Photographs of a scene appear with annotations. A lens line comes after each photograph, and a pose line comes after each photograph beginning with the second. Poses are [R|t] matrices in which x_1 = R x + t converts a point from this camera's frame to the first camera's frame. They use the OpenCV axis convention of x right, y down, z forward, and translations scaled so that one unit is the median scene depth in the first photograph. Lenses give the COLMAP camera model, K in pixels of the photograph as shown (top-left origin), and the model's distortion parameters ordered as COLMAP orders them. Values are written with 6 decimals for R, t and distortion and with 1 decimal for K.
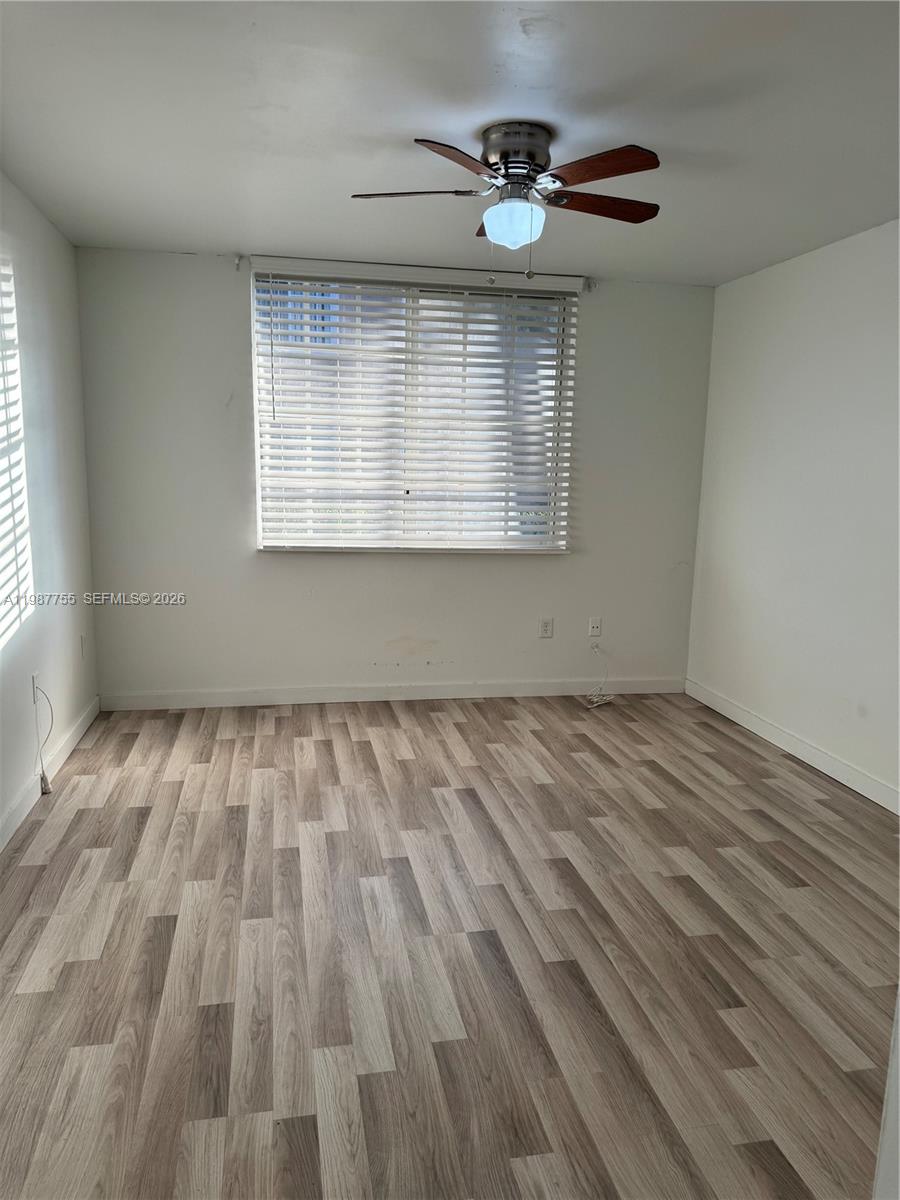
lens RADIAL K [[838.4, 0, 445.9], [0, 838.4, 608.6], [0, 0, 1]] dist [0.186049, -0.342425]
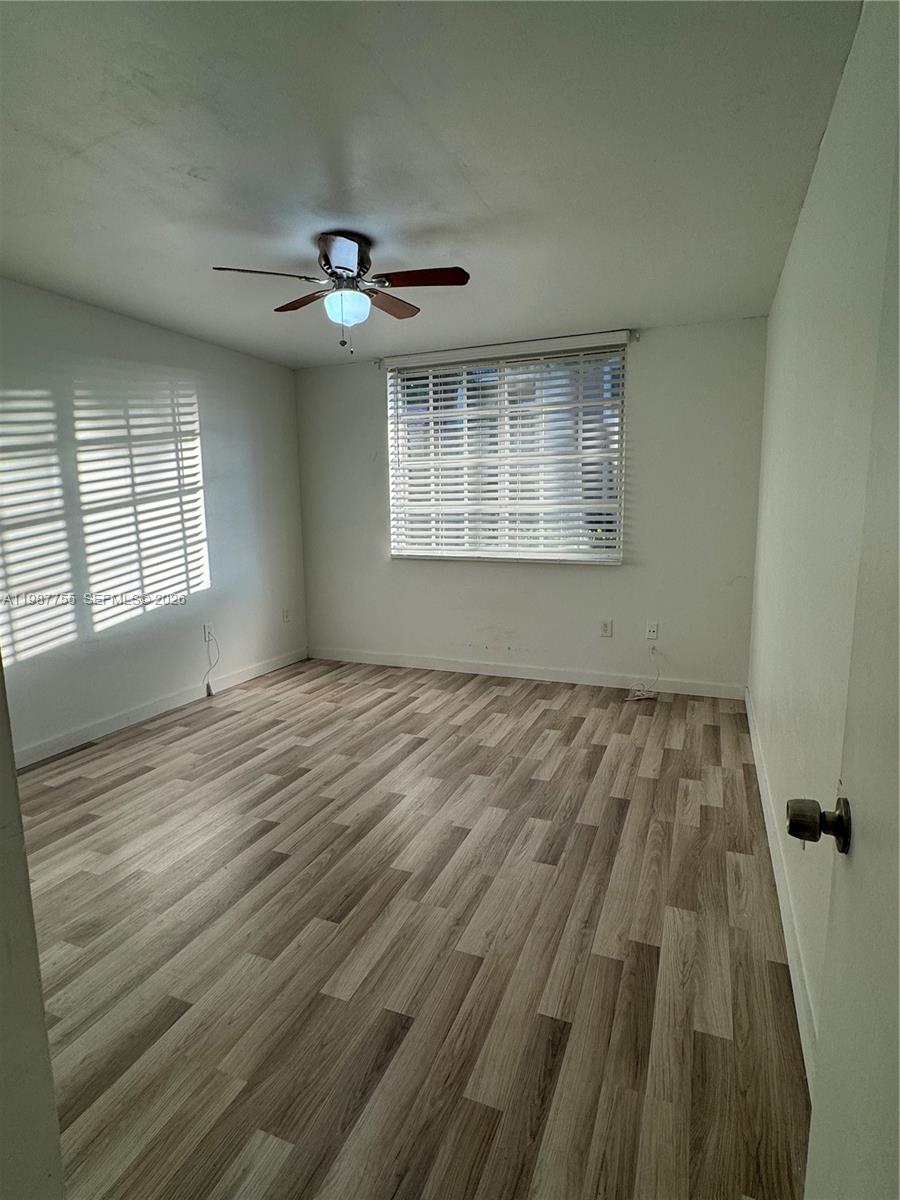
lens RADIAL K [[632.1, 0, 450.0], [0, 632.1, 600.0], [0, 0, 1]] dist [-0.000971, 0.000354]
pose [[0.832153, 0.048760, -0.552398, 0.509215], [-0.063910, 0.997922, -0.008190, 0.006269], [0.550850, 0.042119, 0.833541, 0.180608]]
